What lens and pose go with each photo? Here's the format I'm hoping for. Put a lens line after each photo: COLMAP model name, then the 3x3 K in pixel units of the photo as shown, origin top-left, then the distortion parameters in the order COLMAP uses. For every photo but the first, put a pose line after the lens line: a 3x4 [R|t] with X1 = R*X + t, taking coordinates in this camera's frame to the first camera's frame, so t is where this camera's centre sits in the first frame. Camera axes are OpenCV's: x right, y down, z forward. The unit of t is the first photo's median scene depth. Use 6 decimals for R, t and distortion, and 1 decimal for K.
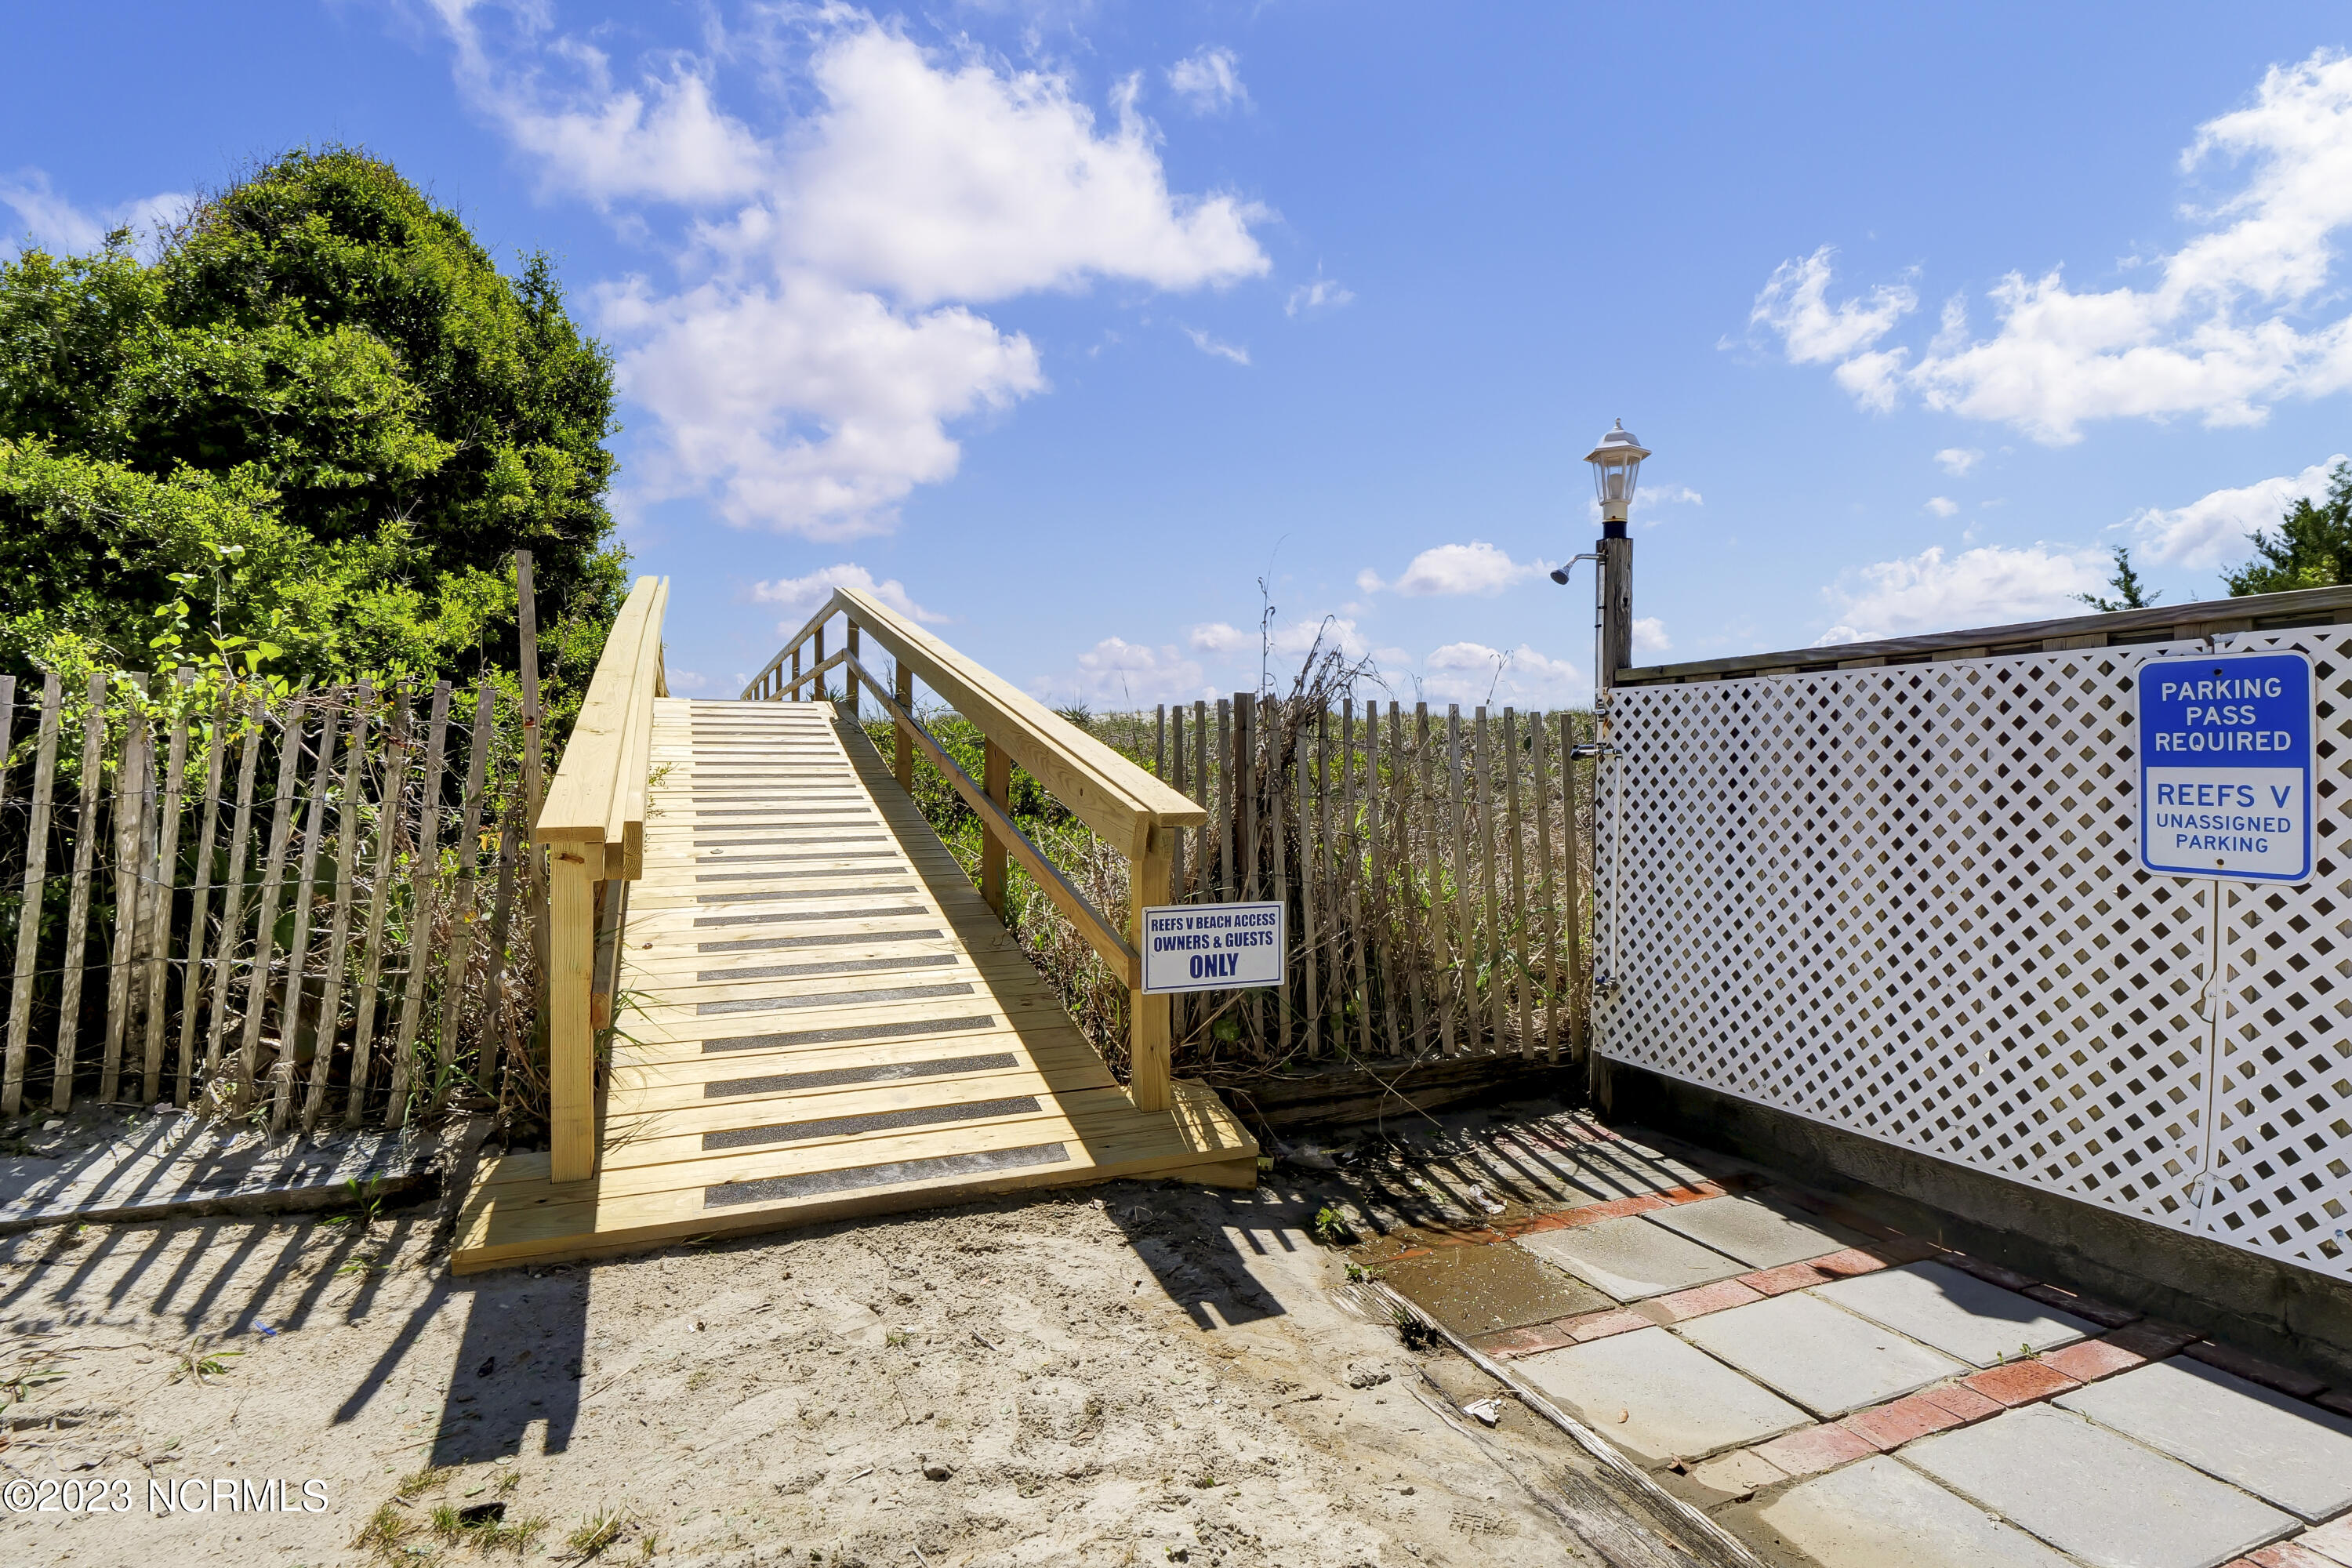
lens RADIAL K [[1201.3, 0, 1161.4], [0, 1201.3, 776.3], [0, 0, 1]] dist [-0.013049, 0.000363]
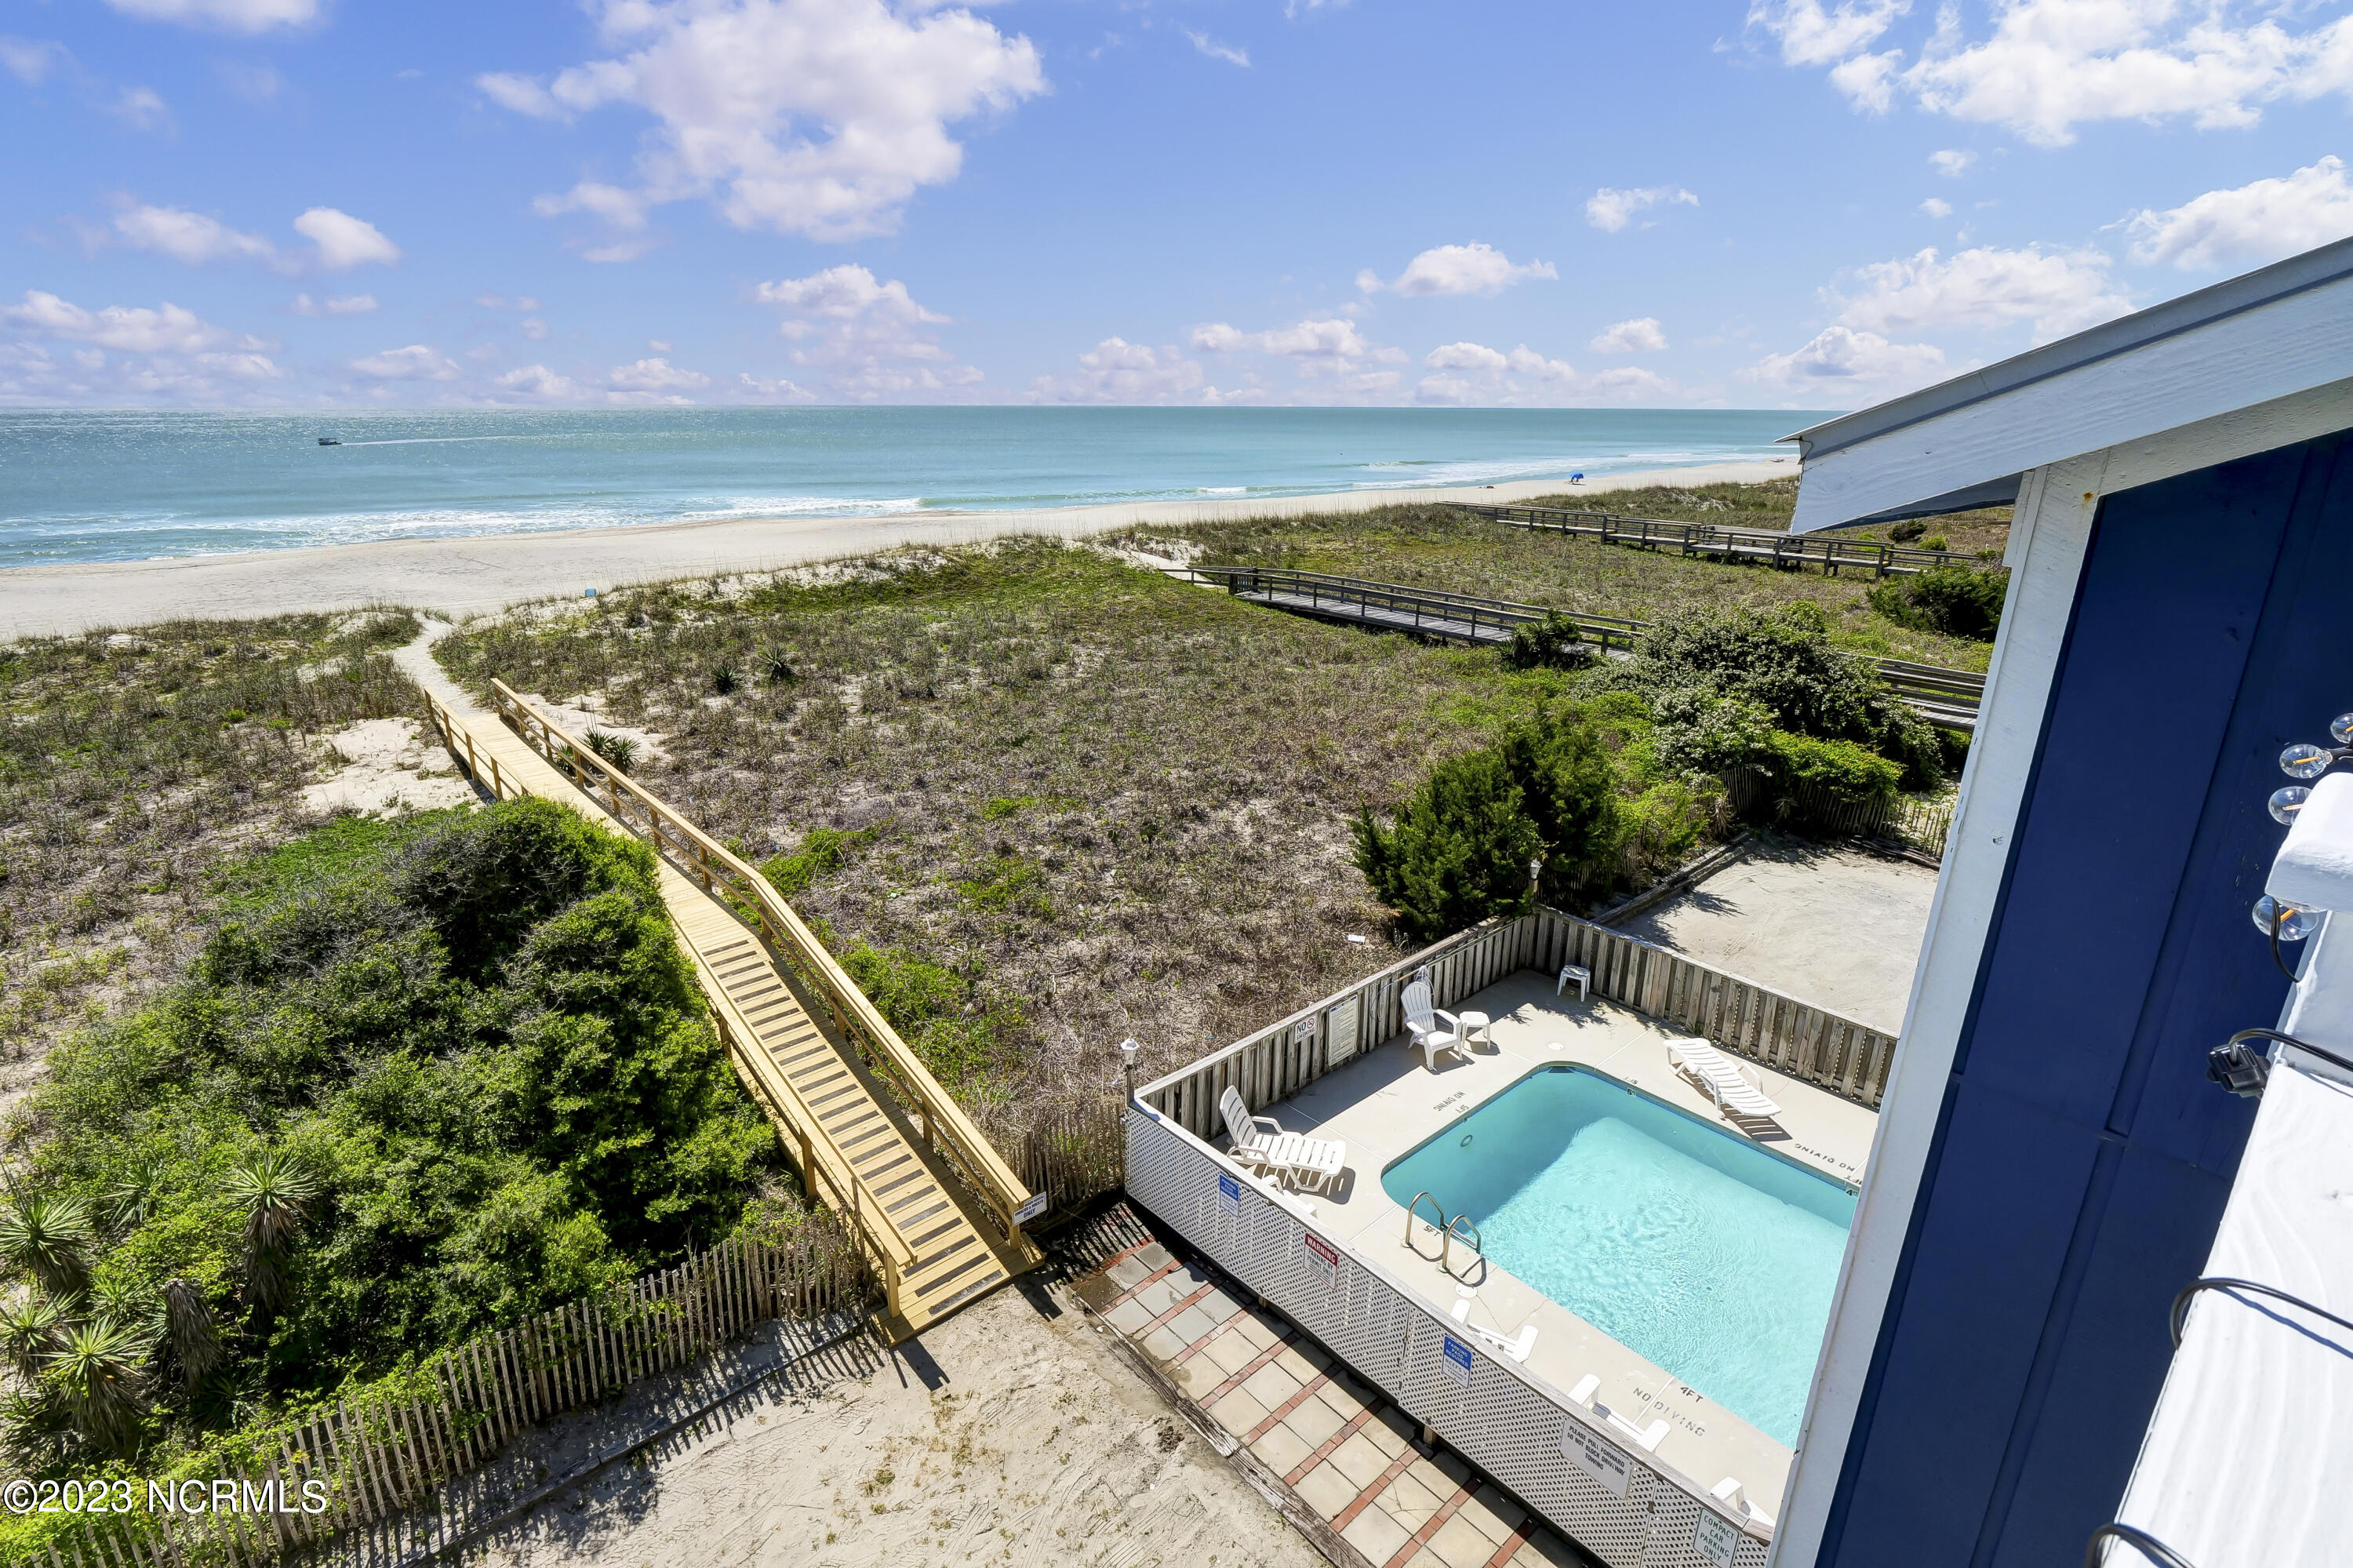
lens RADIAL K [[1132.2, 0, 1175.4], [0, 1132.2, 757.0], [0, 0, 1]] dist [-0.015832, -0.000362]
pose [[0.942546, -0.092136, 0.321119, -0.723024], [-0.006969, 0.955586, 0.294631, -3.053563], [-0.334003, -0.279941, 0.900042, -2.660669]]
